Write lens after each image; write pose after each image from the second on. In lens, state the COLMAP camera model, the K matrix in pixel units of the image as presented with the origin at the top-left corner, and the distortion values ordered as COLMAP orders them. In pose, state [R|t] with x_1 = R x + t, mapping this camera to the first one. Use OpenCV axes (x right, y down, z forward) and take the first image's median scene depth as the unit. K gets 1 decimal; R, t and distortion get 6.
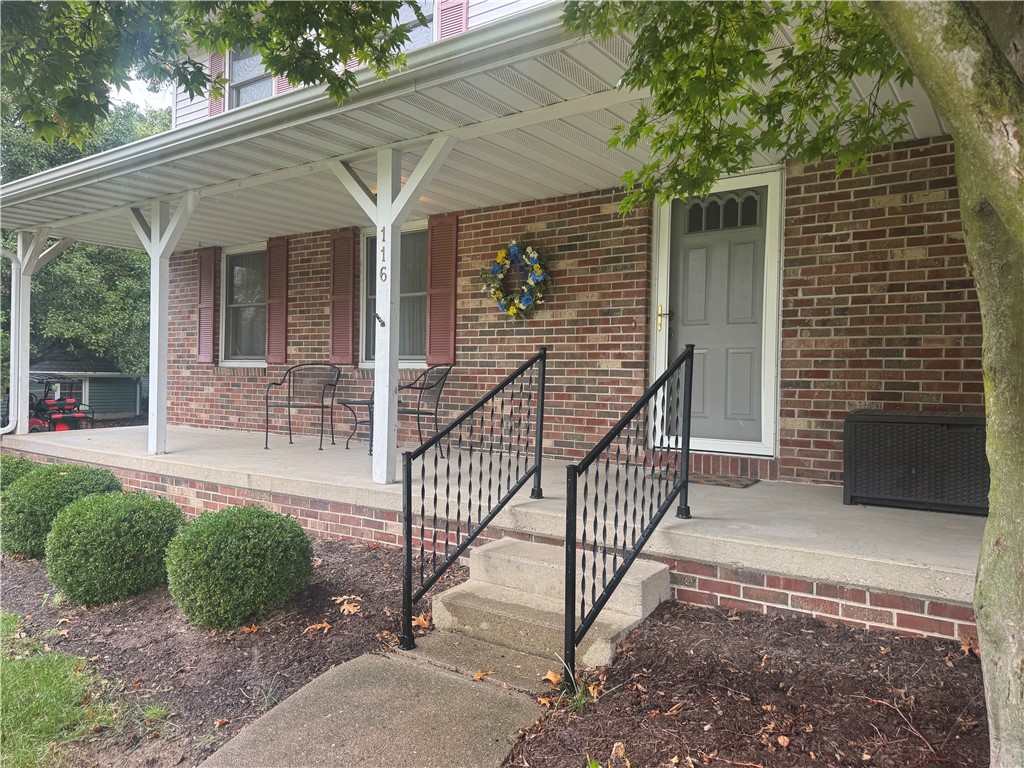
lens RADIAL K [[728.1, 0, 503.3], [0, 728.1, 384.3], [0, 0, 1]] dist [0.000958, -0.007148]
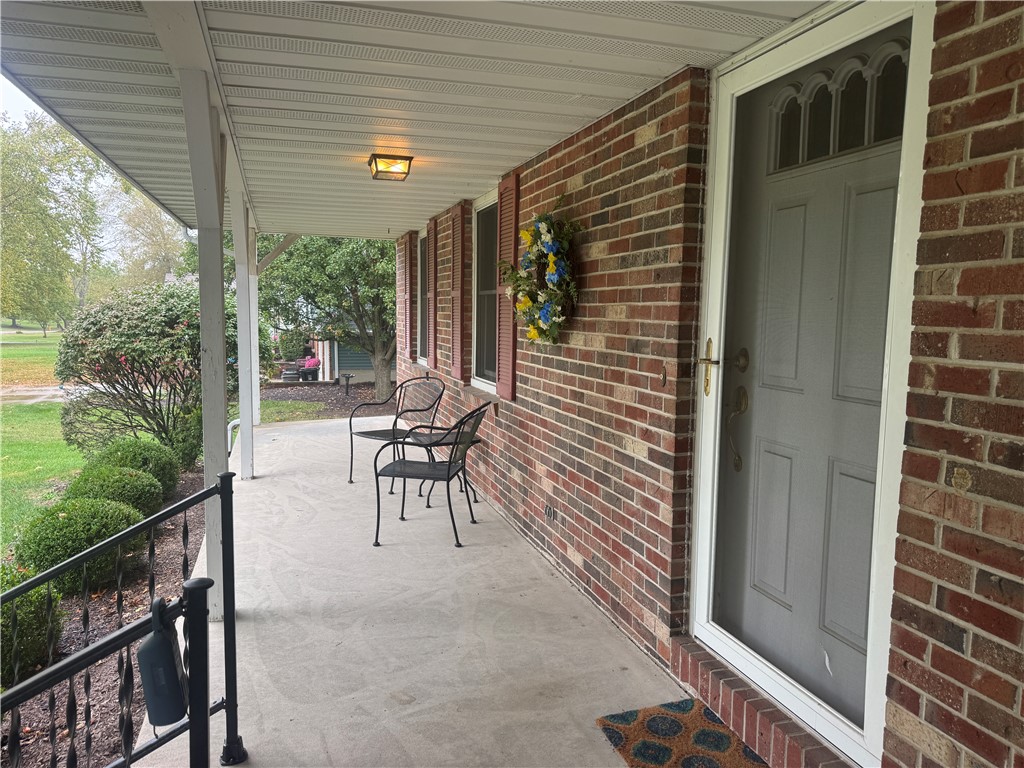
lens RADIAL K [[728.1, 0, 514.0], [0, 728.1, 378.4], [0, 0, 1]] dist [0.000958, -0.007148]
pose [[0.798541, 0.053721, -0.599538, 0.392769], [-0.004927, 0.996560, 0.082734, -0.121128], [0.601920, -0.063113, 0.796059, 0.557566]]
